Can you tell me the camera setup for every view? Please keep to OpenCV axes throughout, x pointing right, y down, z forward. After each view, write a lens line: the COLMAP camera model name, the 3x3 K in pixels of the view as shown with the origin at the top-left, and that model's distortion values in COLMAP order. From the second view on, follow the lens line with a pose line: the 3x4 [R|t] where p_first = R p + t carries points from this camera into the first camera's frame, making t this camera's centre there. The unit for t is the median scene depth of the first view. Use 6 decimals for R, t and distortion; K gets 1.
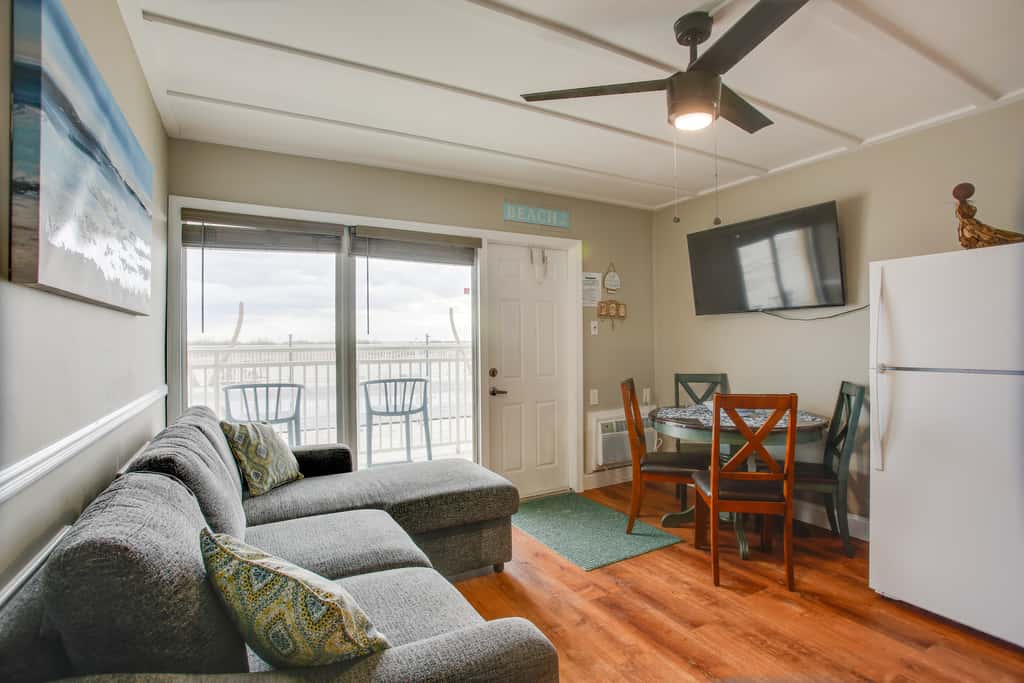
lens RADIAL K [[505.1, 0, 501.3], [0, 505.1, 336.7], [0, 0, 1]] dist [-0.068286, 0.028753]
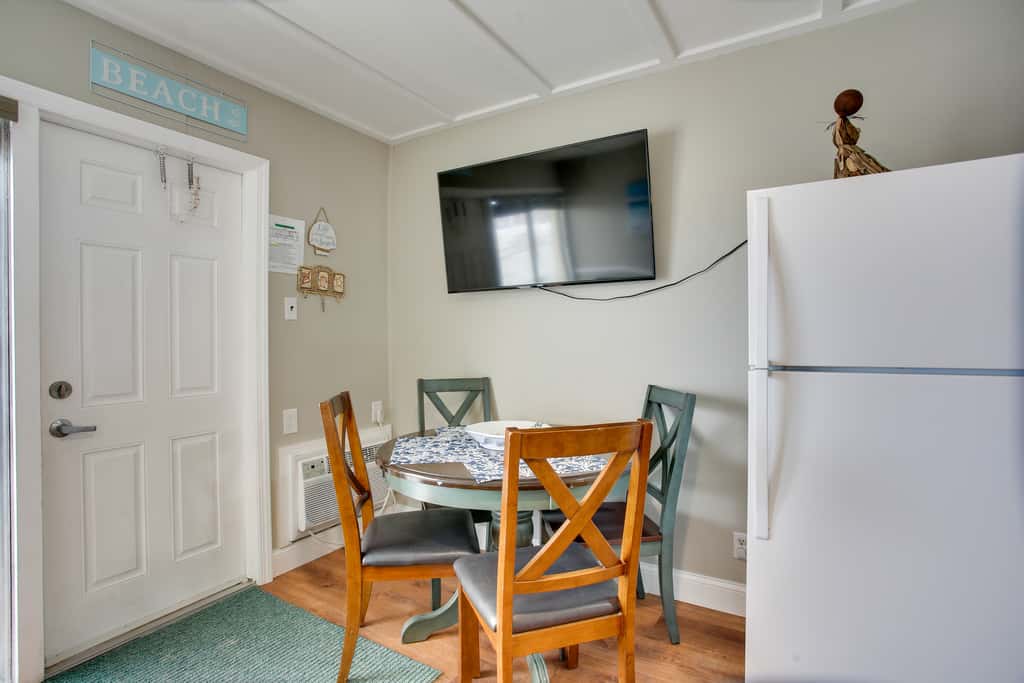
lens RADIAL K [[524.9, 0, 520.4], [0, 524.9, 340.2], [0, 0, 1]] dist [-0.070706, 0.035308]
pose [[0.857966, 0.000346, 0.513707, 0.106675], [-0.006266, 0.999932, 0.009792, 0.014233], [-0.513669, -0.011620, 0.857910, 0.334894]]
